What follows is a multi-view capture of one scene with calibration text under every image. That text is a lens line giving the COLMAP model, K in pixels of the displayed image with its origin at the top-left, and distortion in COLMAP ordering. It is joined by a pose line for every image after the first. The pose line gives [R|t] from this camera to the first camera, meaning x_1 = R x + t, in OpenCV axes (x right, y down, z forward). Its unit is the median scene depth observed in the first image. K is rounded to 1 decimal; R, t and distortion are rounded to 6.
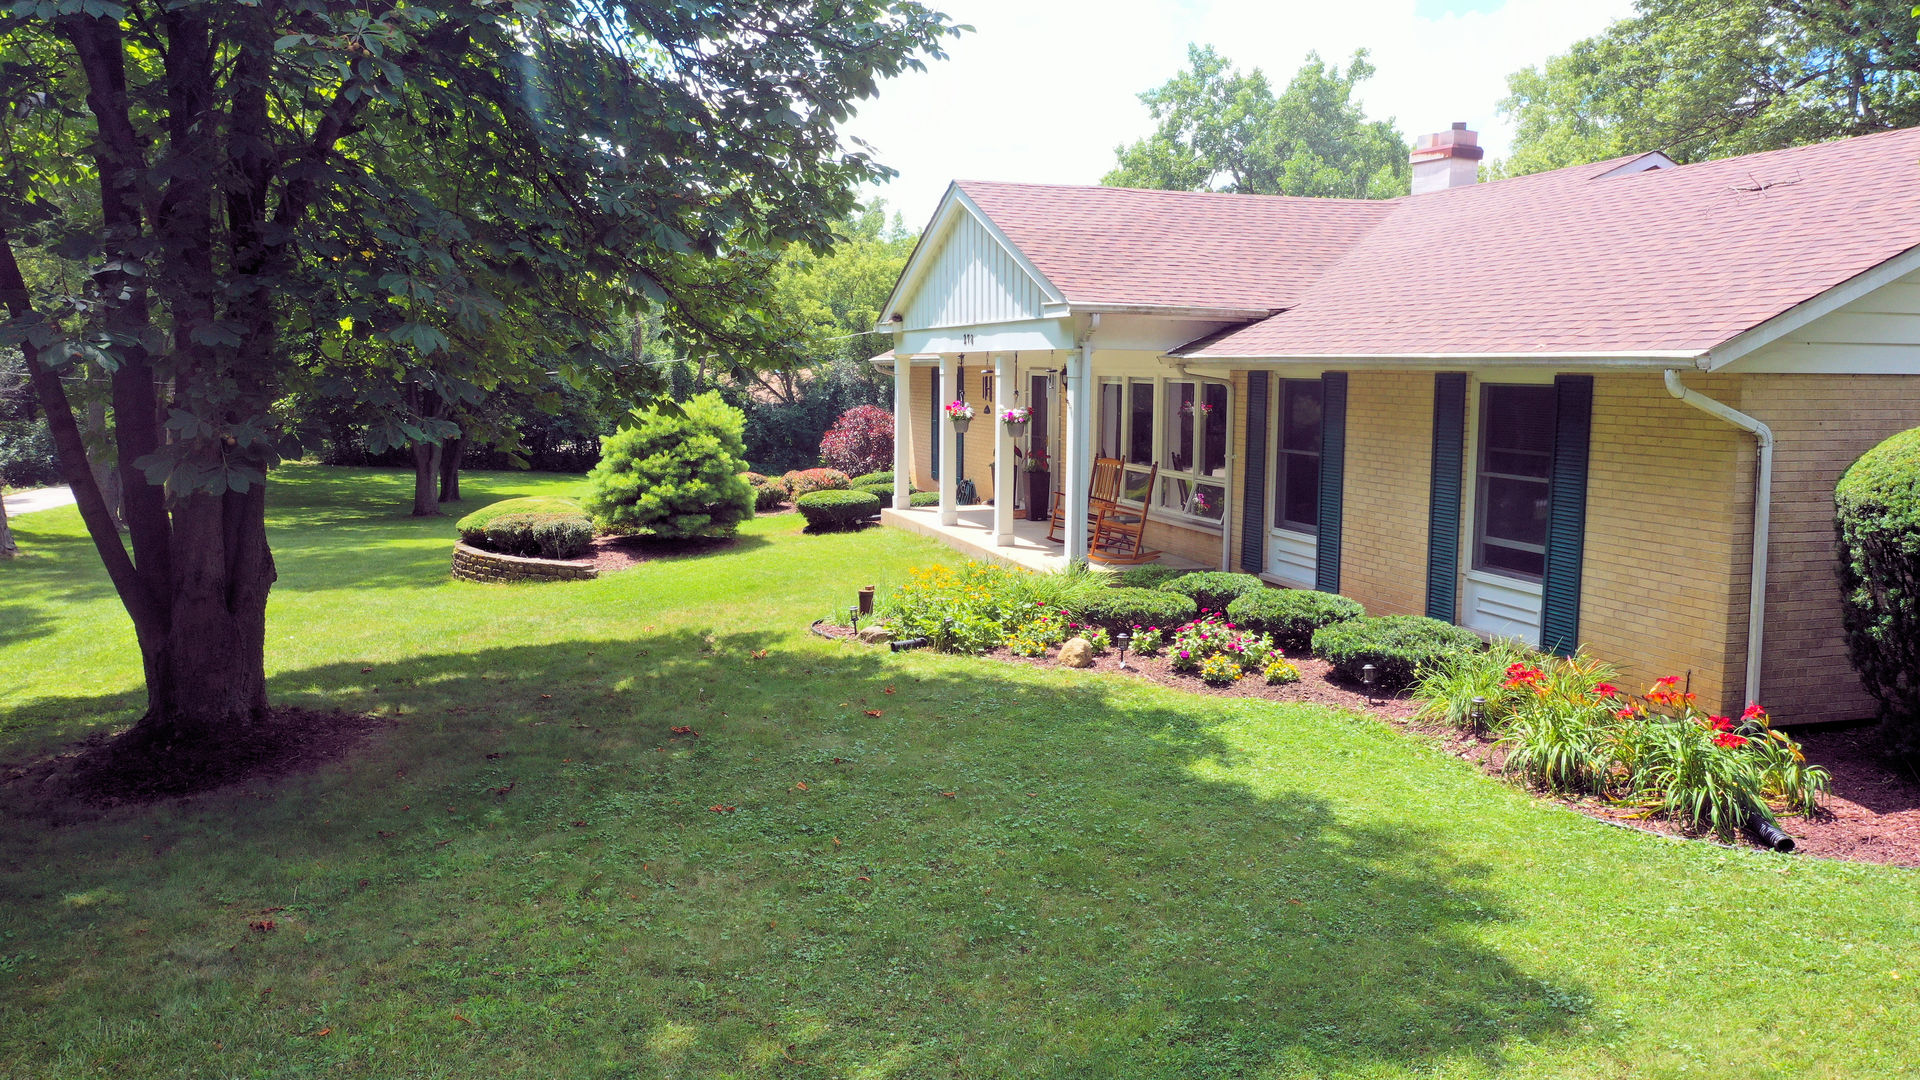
lens RADIAL K [[1500.2, 0, 960.0], [0, 1500.2, 540.0], [0, 0, 1]] dist [-0.017808, -0.005458]
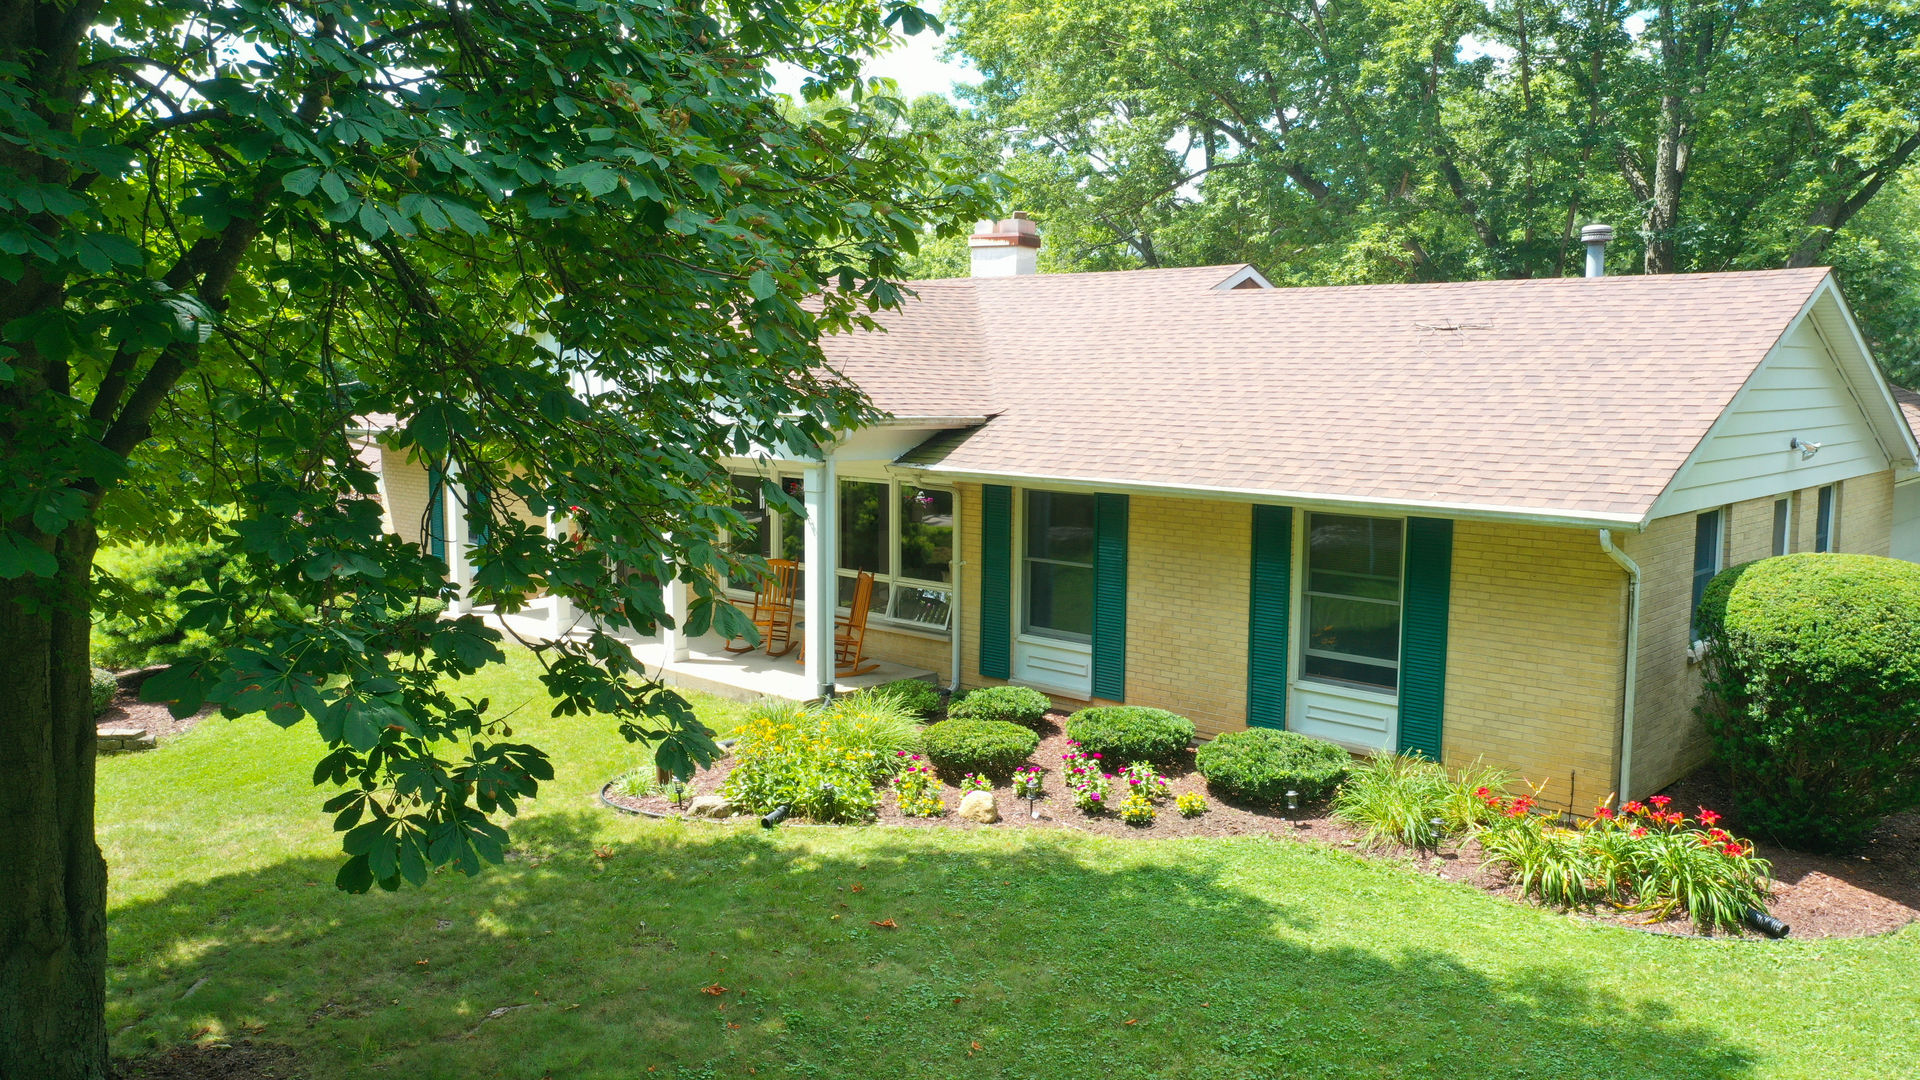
lens RADIAL K [[1500.2, 0, 960.0], [0, 1500.2, 540.0], [0, 0, 1]] dist [-0.017808, -0.005458]
pose [[0.869721, -0.060454, 0.489827, -0.449017], [0.059275, 0.998081, 0.017936, -0.129609], [-0.489971, 0.013435, 0.871635, 0.183460]]
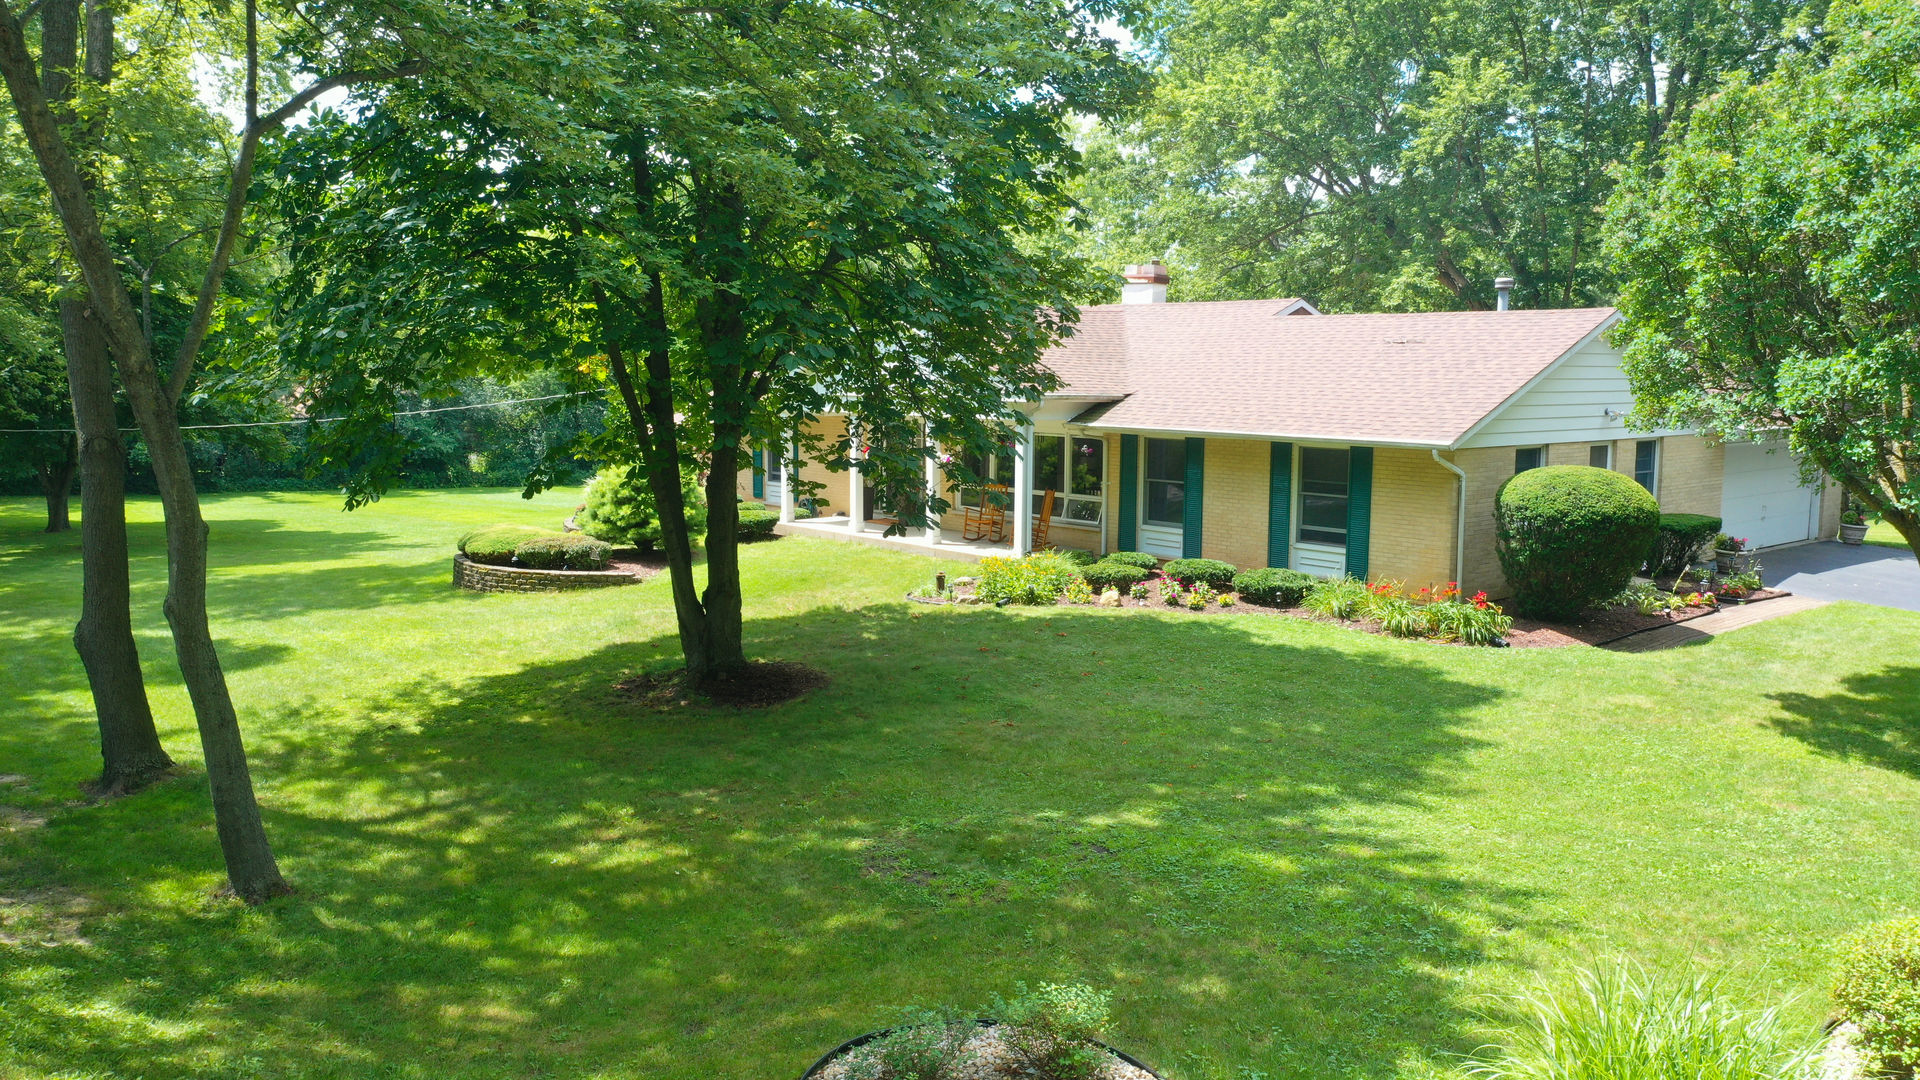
lens RADIAL K [[1469.8, 0, 962.7], [0, 1469.8, 569.4], [0, 0, 1]] dist [-0.041467, -0.001474]
pose [[0.920382, -0.056416, 0.386929, -0.877290], [0.046619, 0.998311, 0.034667, -0.034814], [-0.388231, -0.013869, 0.921458, -0.644102]]
